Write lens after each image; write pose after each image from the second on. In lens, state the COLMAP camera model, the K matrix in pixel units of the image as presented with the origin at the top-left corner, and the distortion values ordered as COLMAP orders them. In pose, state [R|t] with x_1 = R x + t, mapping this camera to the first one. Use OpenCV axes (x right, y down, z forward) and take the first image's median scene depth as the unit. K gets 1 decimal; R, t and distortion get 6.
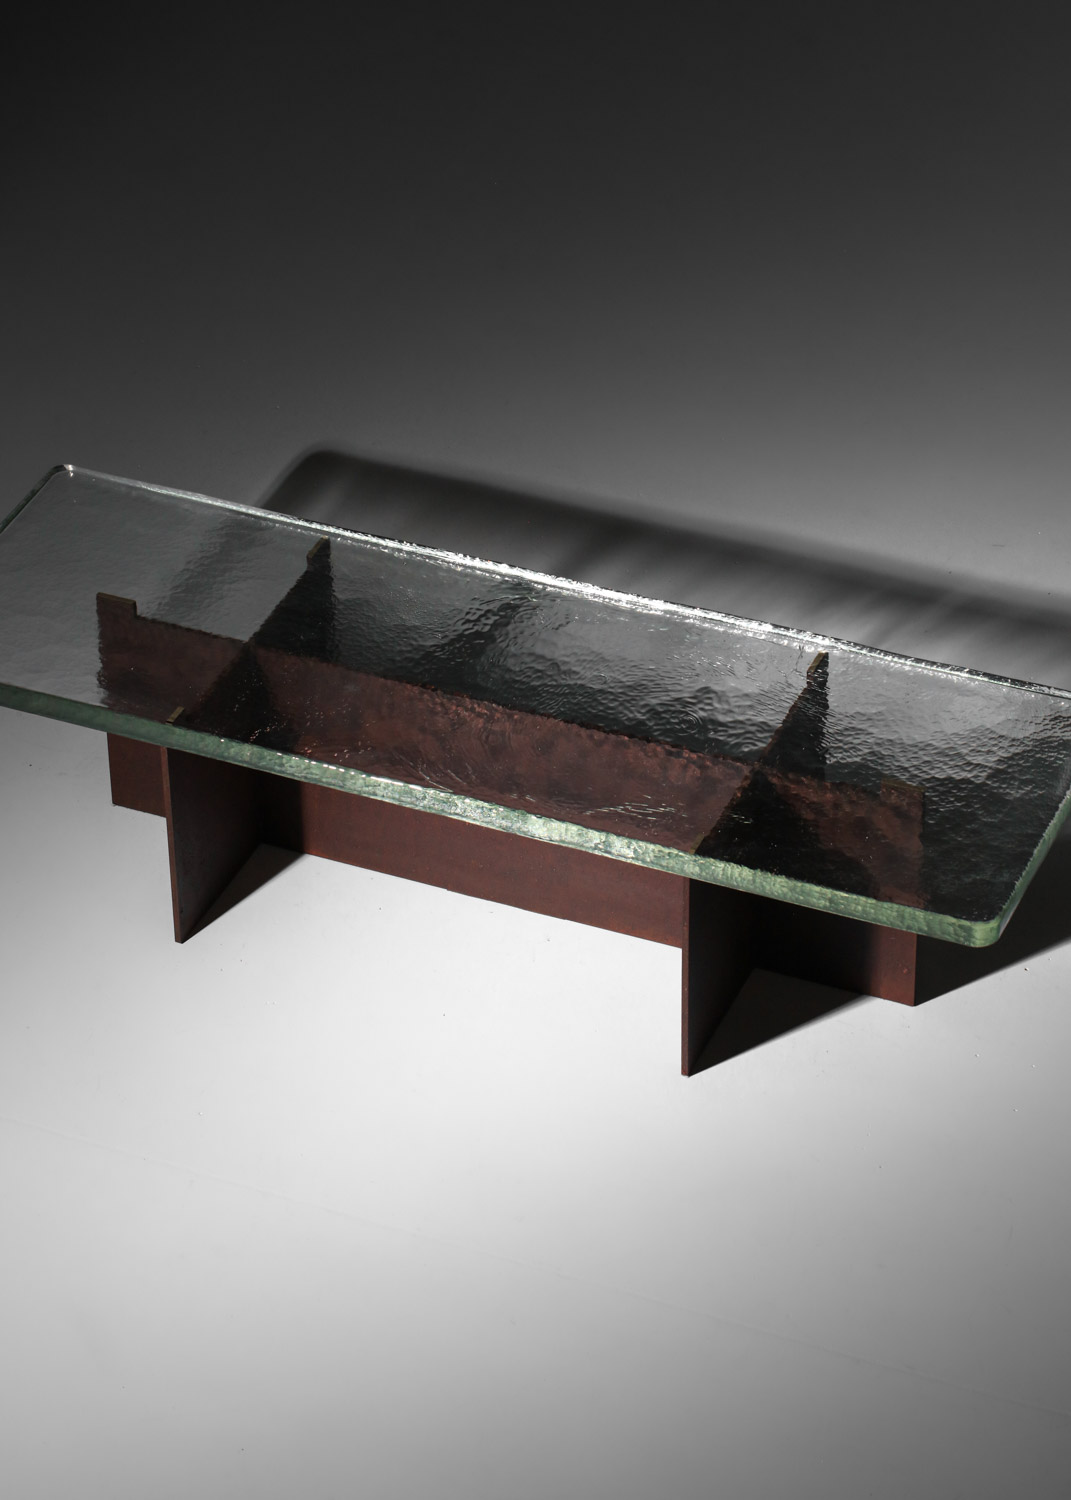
lens RADIAL K [[4429.9, 0, 535.6], [0, 4429.9, 750.5], [0, 0, 1]] dist [0.043544, 0.000000]
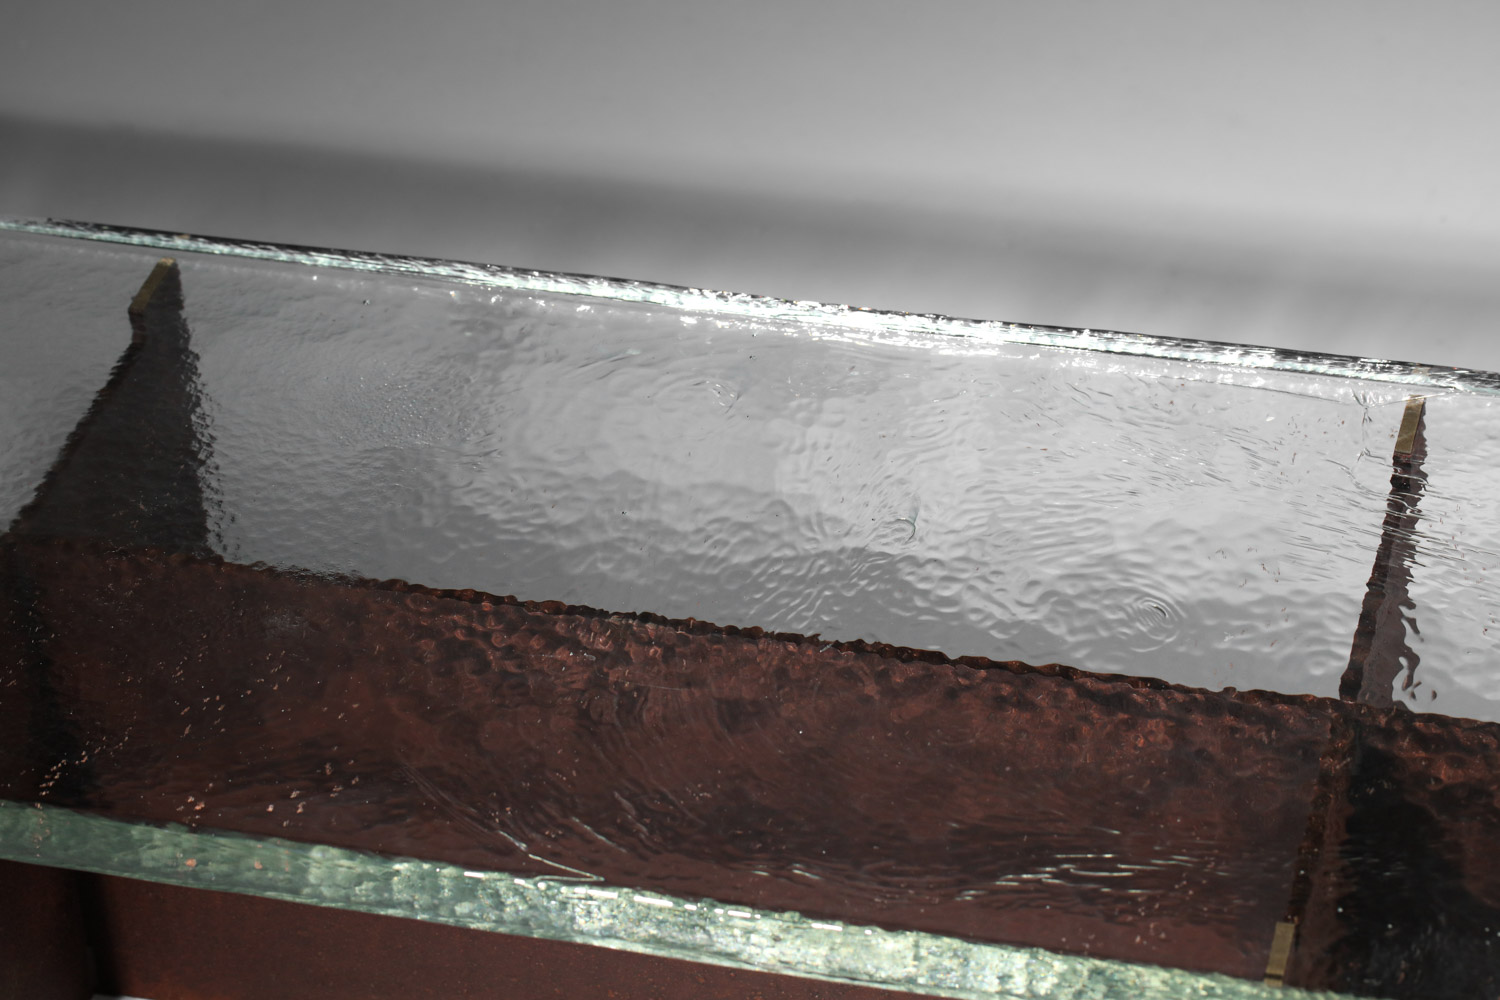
lens RADIAL K [[4239.9, 0, 750.4], [0, 4239.9, 499.2], [0, 0, 1]] dist [0.050935, 0.000000]
pose [[0.988859, -0.110823, 0.099375, -0.036981], [0.111127, 0.993803, 0.002483, -0.021469], [-0.099034, 0.008588, 0.995047, 0.622481]]
